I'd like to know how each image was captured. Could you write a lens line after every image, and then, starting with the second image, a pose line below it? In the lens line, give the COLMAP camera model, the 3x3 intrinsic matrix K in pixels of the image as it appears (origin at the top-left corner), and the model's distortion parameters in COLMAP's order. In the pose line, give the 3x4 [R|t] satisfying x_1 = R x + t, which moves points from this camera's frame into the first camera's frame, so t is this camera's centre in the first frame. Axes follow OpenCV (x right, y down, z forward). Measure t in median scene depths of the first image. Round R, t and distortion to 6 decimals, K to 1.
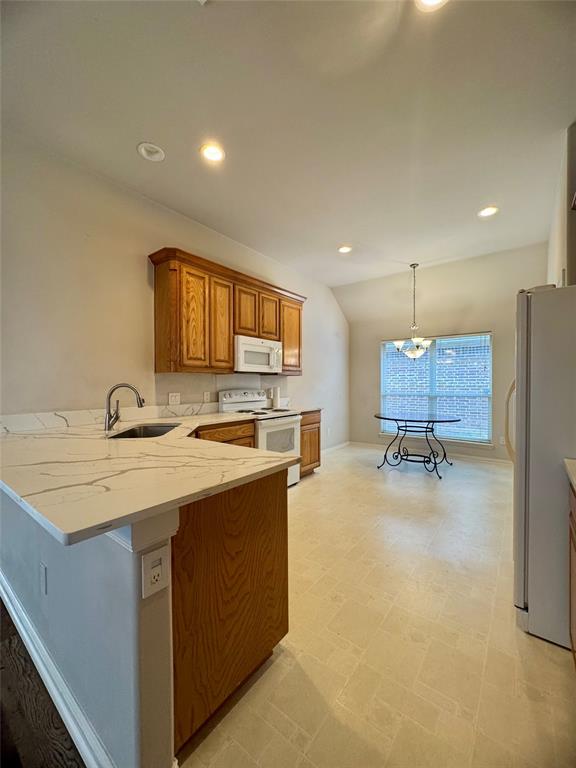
lens RADIAL K [[308.5, 0, 286.7], [0, 308.5, 384.1], [0, 0, 1]] dist [0.000183, 0.000045]
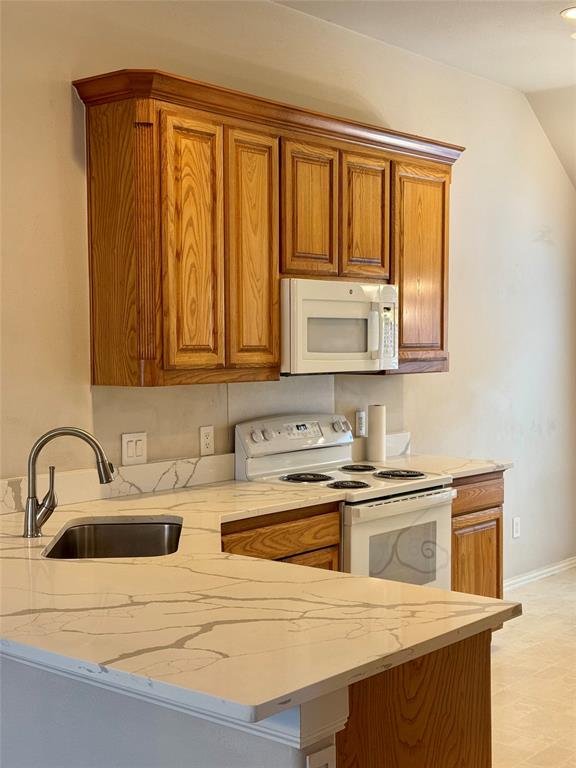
lens RADIAL K [[1076.7, 0, 287.6], [0, 1076.7, 388.0], [0, 0, 1]] dist [0.097530, 0.000000]
pose [[0.999044, 0.000273, -0.043722, -0.112652], [0.001491, 0.999186, 0.040305, -0.082729], [0.043697, -0.040331, 0.998230, -0.339495]]
